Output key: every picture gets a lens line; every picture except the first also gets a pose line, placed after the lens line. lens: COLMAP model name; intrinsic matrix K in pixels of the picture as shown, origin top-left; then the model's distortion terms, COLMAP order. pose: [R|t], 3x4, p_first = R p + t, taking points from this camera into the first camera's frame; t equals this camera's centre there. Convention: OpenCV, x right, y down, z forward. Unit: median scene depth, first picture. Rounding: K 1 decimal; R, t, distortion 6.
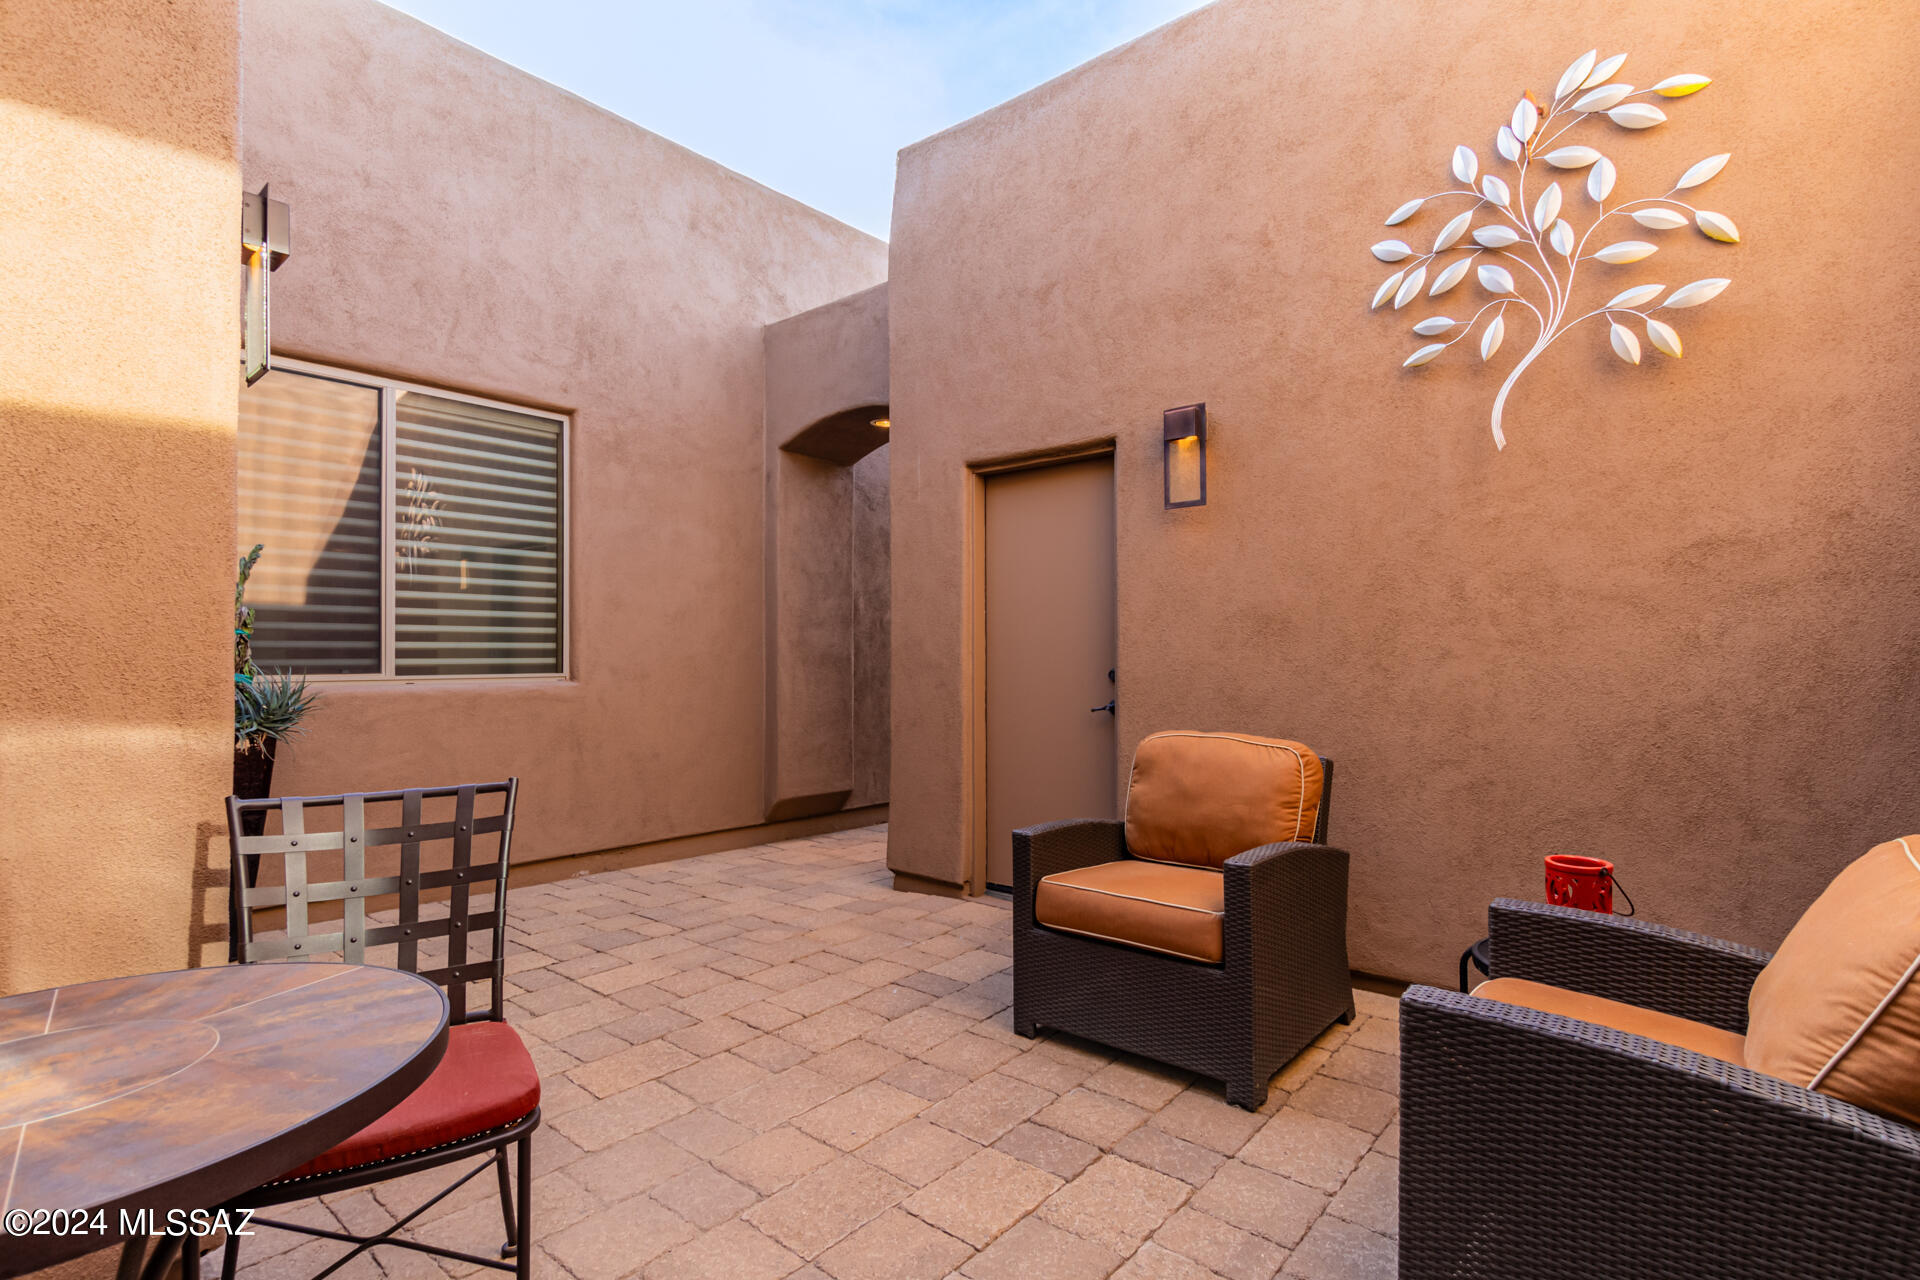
lens RADIAL K [[924.2, 0, 962.4], [0, 924.2, 657.8], [0, 0, 1]] dist [0.003459, -0.000322]
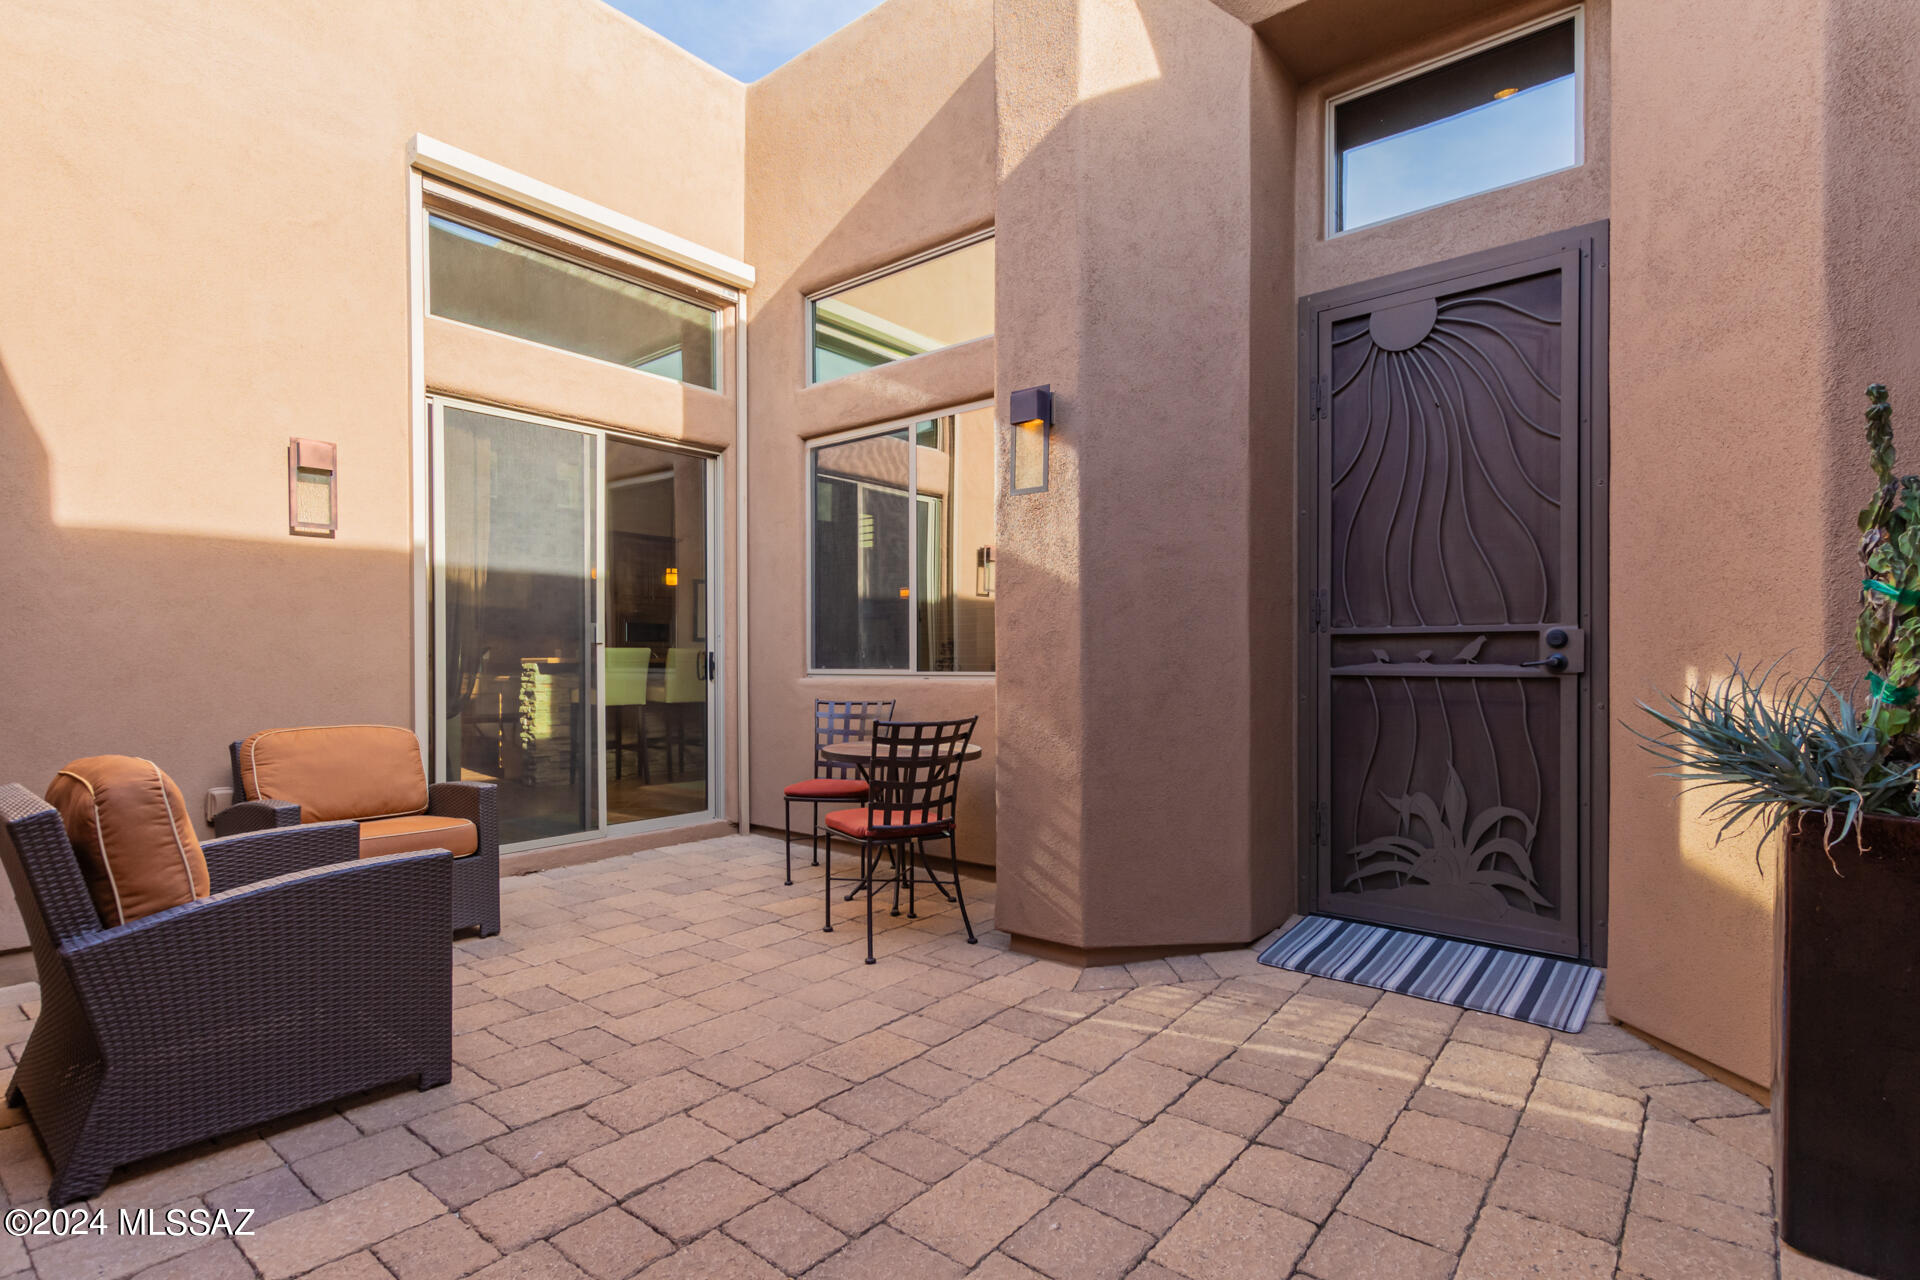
lens RADIAL K [[924.2, 0, 962.4], [0, 924.2, 657.8], [0, 0, 1]] dist [0.003459, -0.000322]
pose [[-0.999795, 0.004842, -0.019674, -0.399753], [0.004899, 0.999984, -0.002854, 0.008698], [0.019660, -0.002949, -0.999802, 1.827746]]
